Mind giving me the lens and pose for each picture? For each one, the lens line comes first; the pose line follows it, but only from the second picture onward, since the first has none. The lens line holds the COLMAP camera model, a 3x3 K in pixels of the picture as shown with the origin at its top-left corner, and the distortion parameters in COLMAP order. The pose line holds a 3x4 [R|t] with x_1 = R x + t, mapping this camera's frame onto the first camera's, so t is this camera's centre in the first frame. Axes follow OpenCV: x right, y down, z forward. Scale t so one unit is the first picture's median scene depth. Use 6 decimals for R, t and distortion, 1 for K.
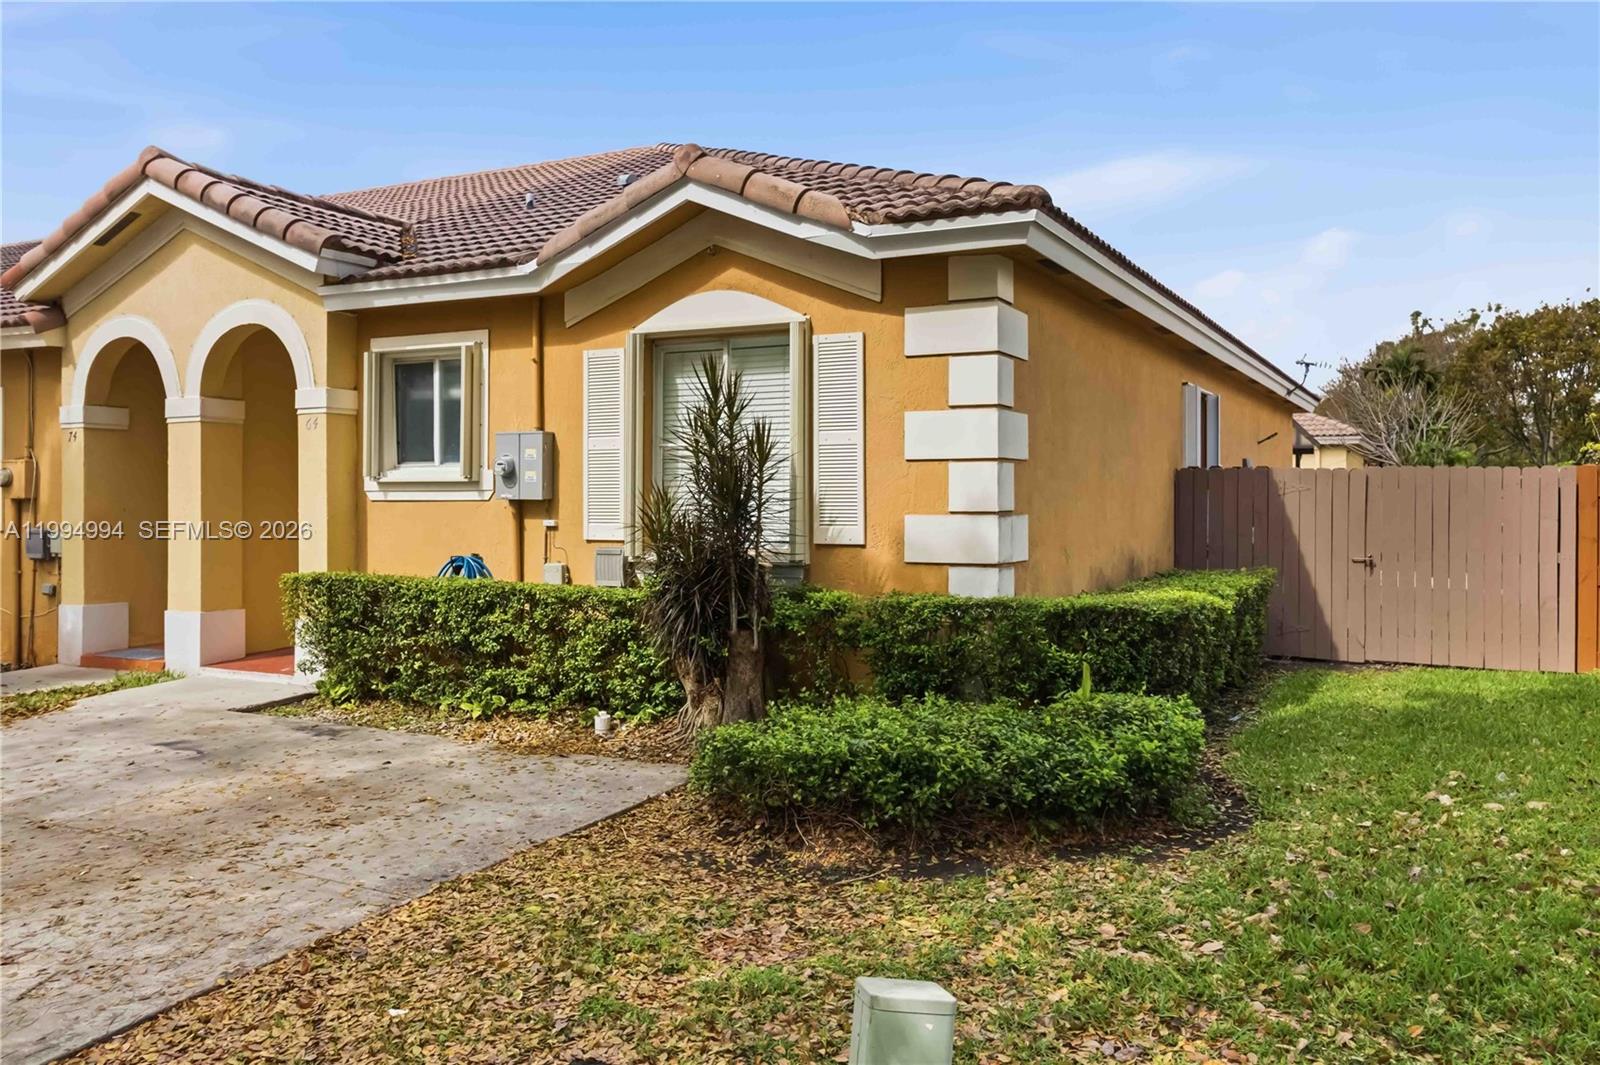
lens RADIAL K [[1269.5, 0, 839.2], [0, 1269.5, 502.8], [0, 0, 1]] dist [0.003851, 0.016067]
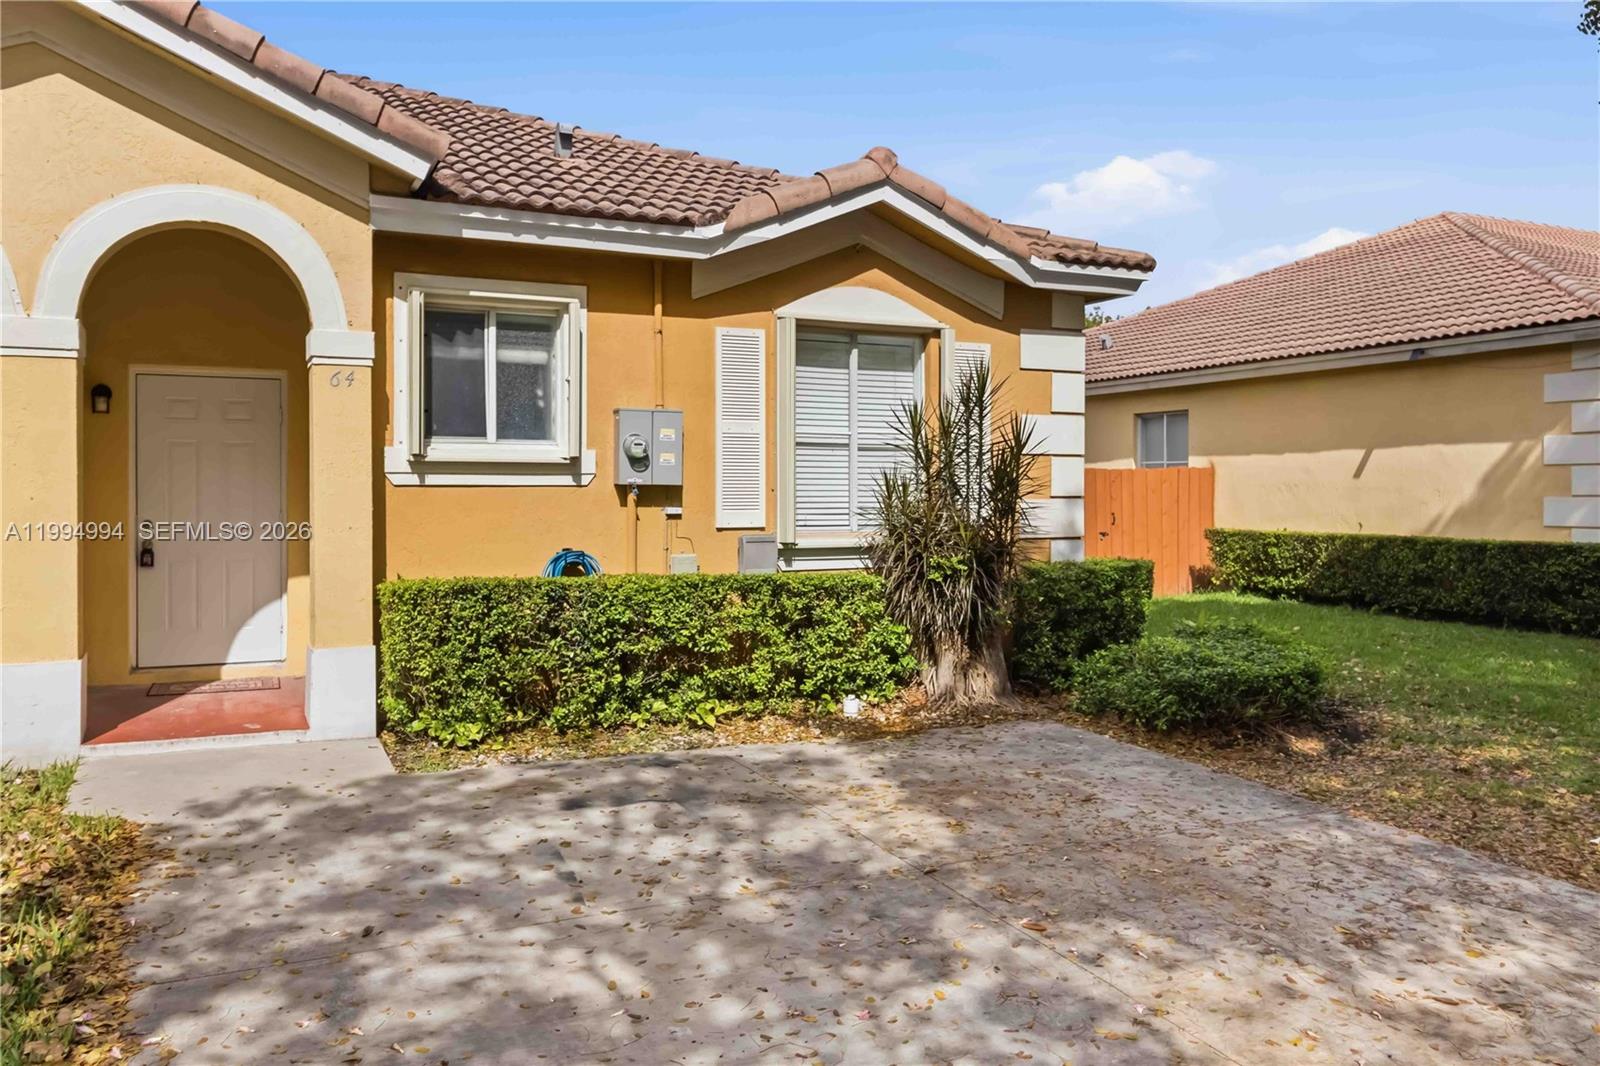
lens RADIAL K [[1269.5, 0, 804.2], [0, 1269.5, 519.7], [0, 0, 1]] dist [0.003851, 0.016067]
pose [[0.604463, -0.018783, 0.796412, -0.929725], [-0.002475, 0.999673, 0.025456, -0.001026], [-0.796630, -0.017358, 0.604218, 0.383279]]
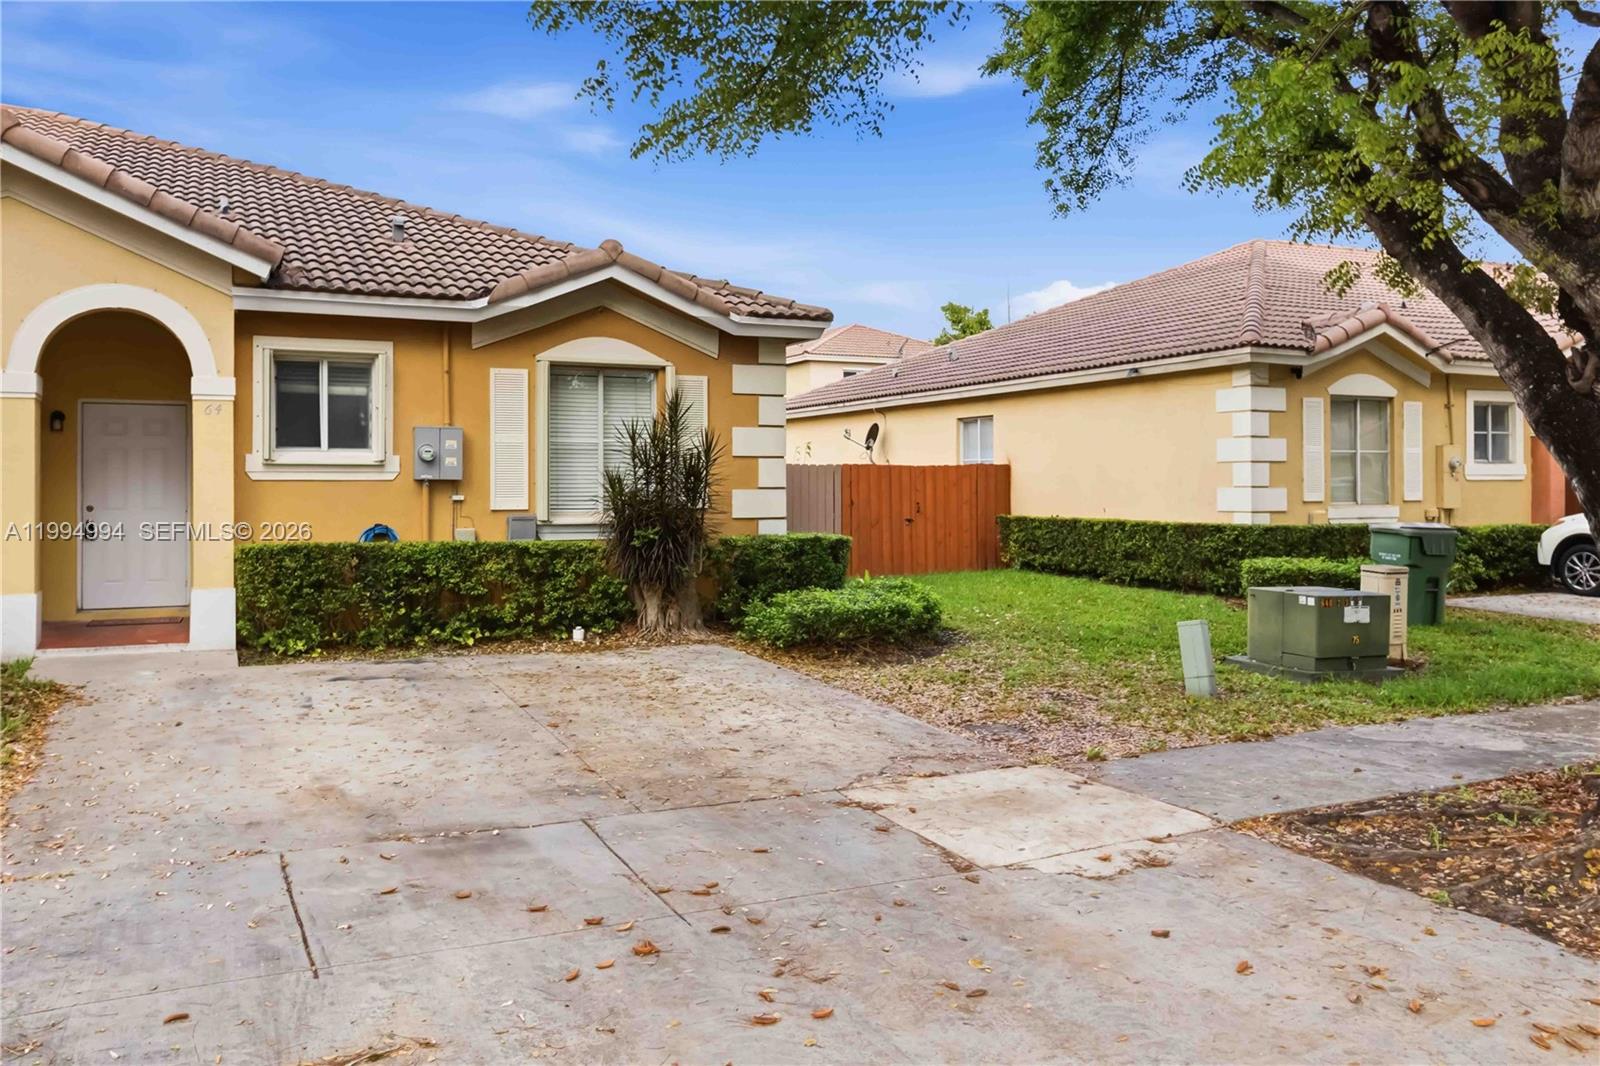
lens RADIAL K [[1269.5, 0, 775.6], [0, 1269.5, 495.7], [0, 0, 1]] dist [0.003851, 0.016067]
pose [[0.617067, -0.008438, 0.786865, -1.083686], [0.000262, 0.999945, 0.010518, 0.000289], [-0.786910, -0.006284, 0.617035, -0.059094]]
